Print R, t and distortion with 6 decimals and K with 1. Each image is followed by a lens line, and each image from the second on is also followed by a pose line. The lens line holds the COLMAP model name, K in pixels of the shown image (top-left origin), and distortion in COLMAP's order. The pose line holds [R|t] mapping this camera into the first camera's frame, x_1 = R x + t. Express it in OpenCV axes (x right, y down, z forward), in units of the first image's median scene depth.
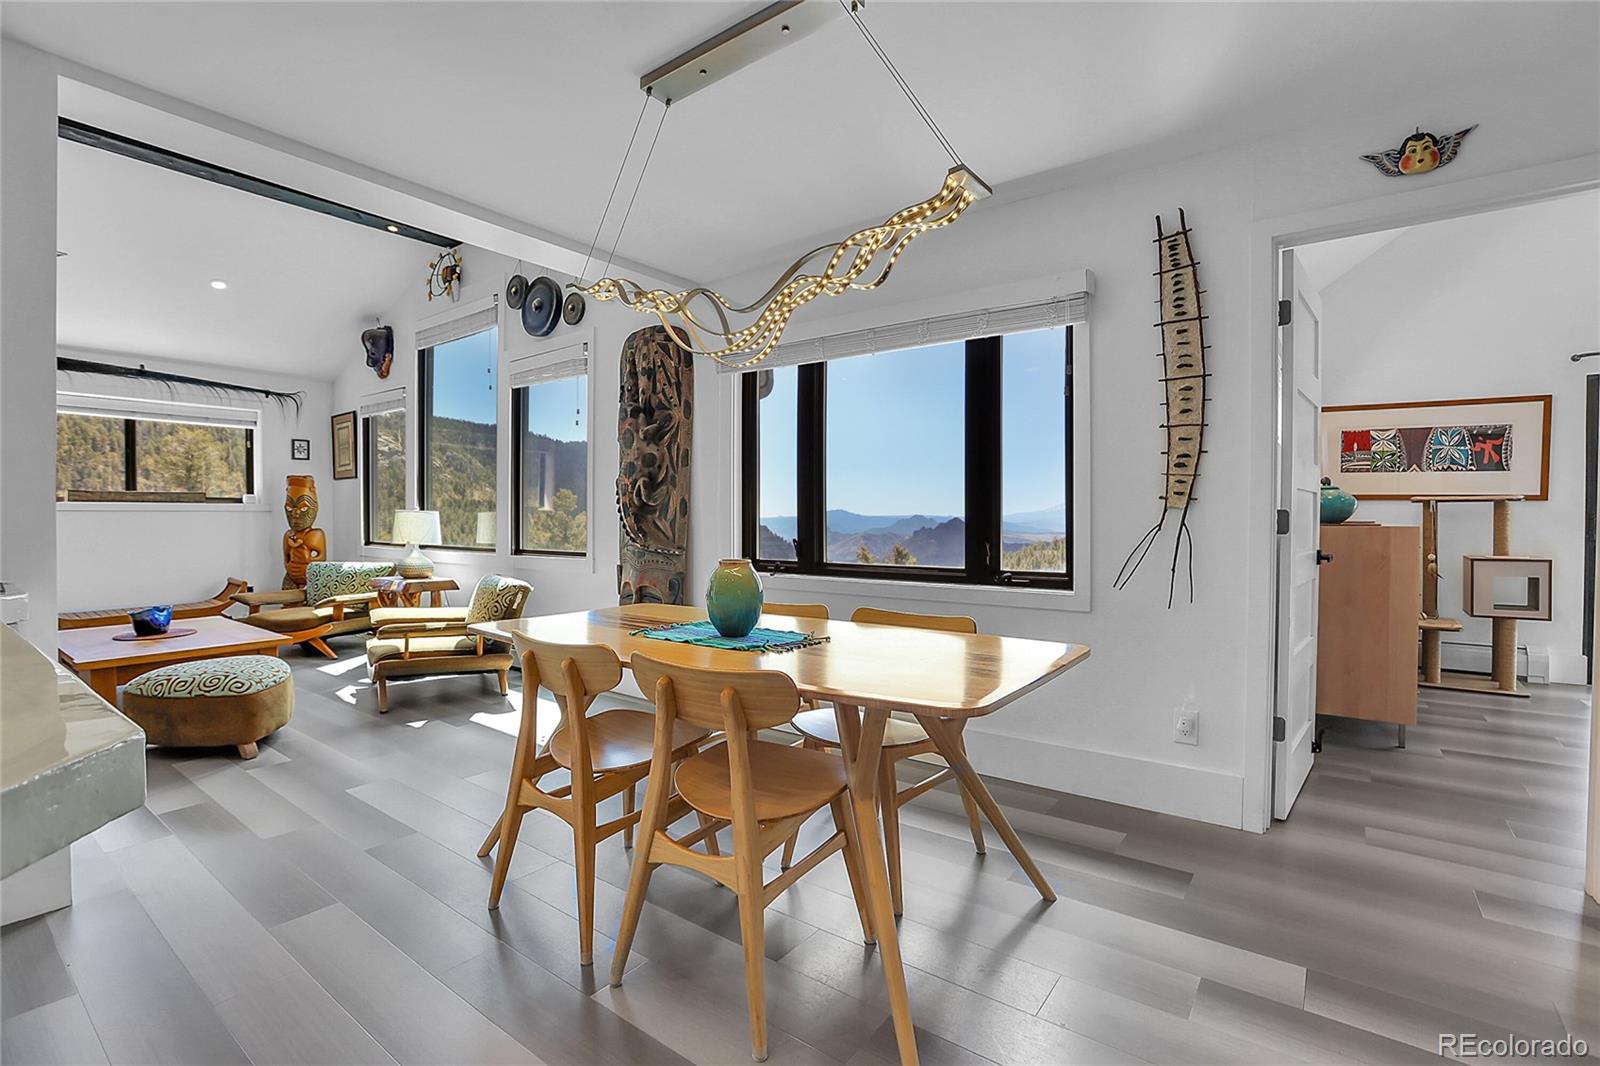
lens RADIAL K [[730.3, 0, 802.7], [0, 730.3, 530.1], [0, 0, 1]] dist [-0.050473, 0.017838]
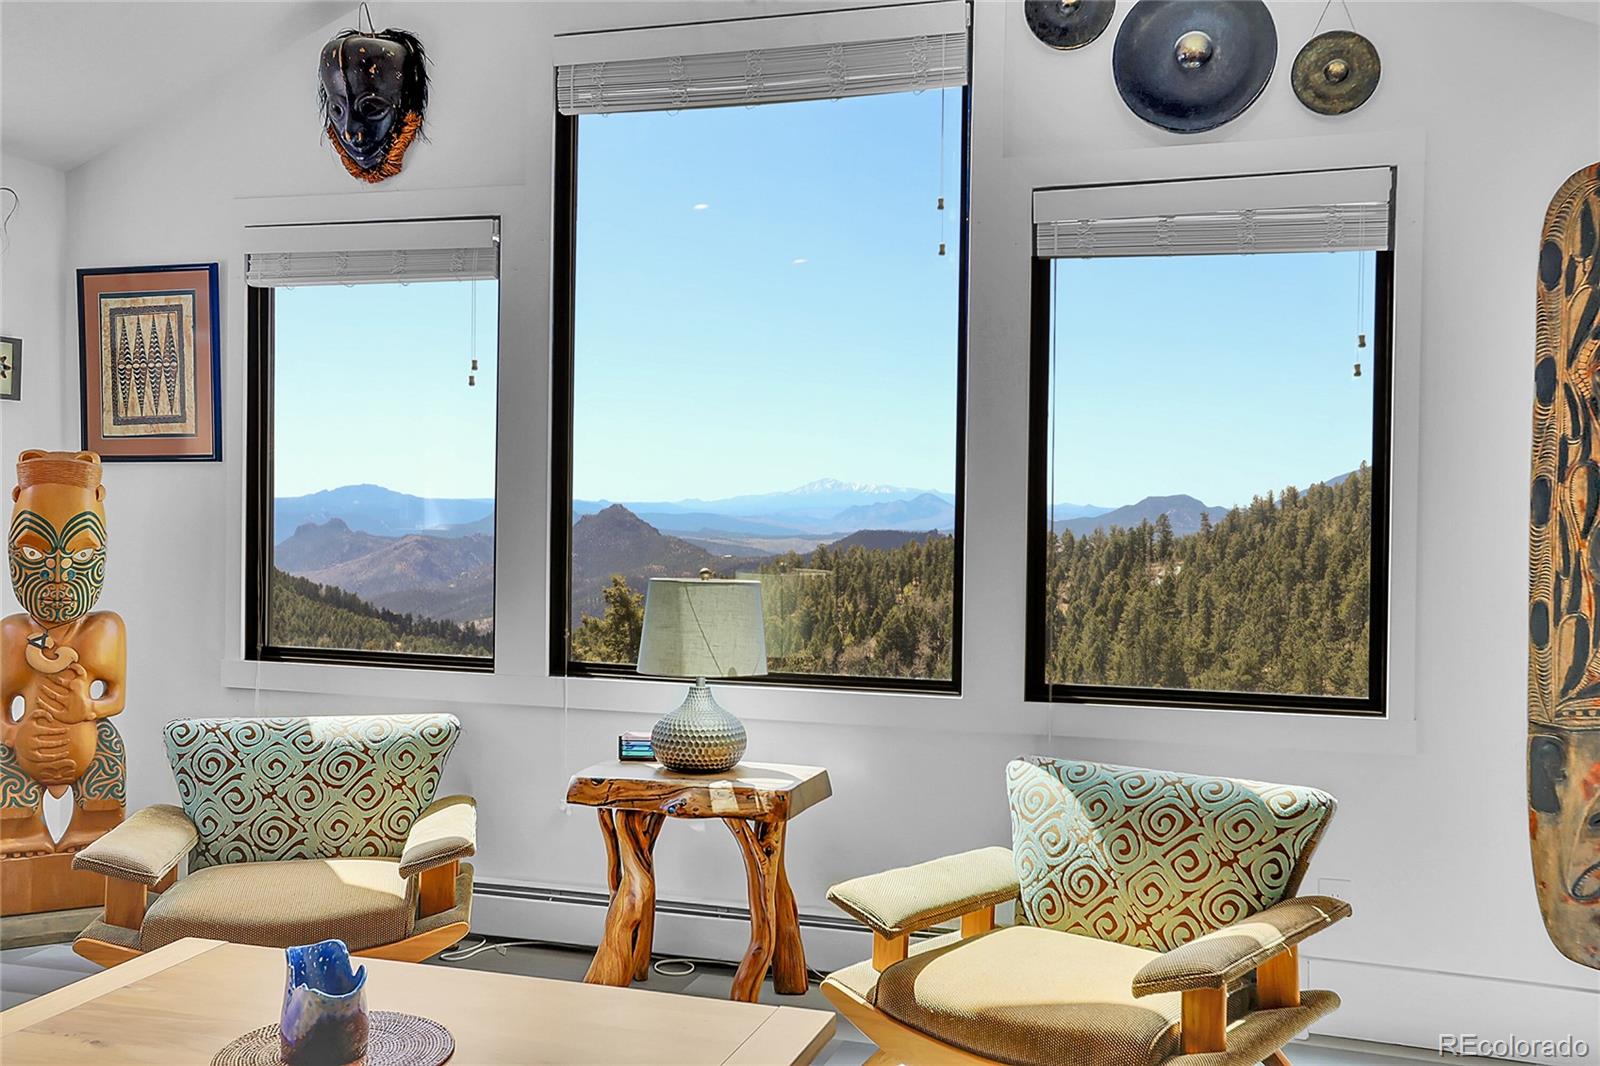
lens RADIAL K [[1510.8, 0, 801.4], [0, 1510.8, 517.7], [0, 0, 1]] dist [0.044955, 0.000000]
pose [[0.946650, 0.008005, 0.322163, -0.974053], [-0.005540, 0.999948, -0.008568, -0.067584], [-0.322215, 0.006326, 0.946645, 0.367397]]
